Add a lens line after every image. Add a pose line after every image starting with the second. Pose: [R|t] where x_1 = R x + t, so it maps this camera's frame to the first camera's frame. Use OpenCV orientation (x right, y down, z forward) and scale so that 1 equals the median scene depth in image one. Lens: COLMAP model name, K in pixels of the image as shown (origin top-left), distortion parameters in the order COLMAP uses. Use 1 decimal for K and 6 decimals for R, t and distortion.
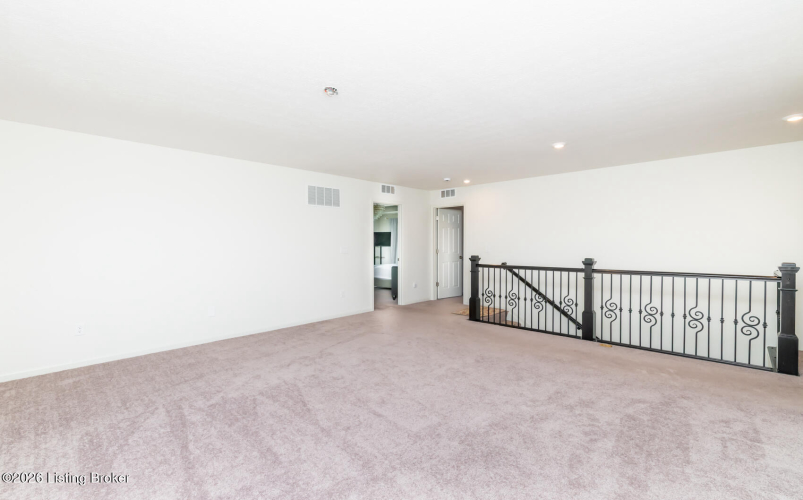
lens RADIAL K [[349.6, 0, 401.5], [0, 349.6, 250.0], [0, 0, 1]] dist [0.000498, -0.000199]
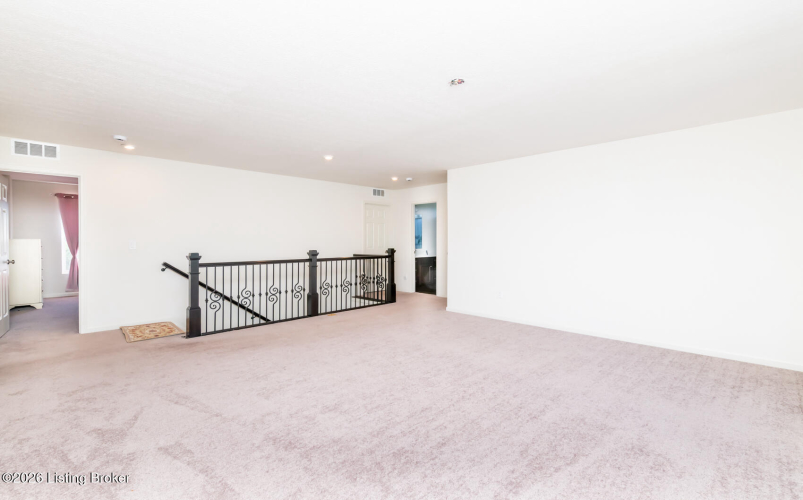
lens RADIAL K [[349.6, 0, 401.5], [0, 349.6, 250.0], [0, 0, 1]] dist [0.000498, -0.000199]
pose [[0.021393, -0.028821, 0.999356, -0.573226], [0.012559, 0.999513, 0.028557, -0.007469], [-0.999692, 0.011940, 0.021745, 0.541312]]
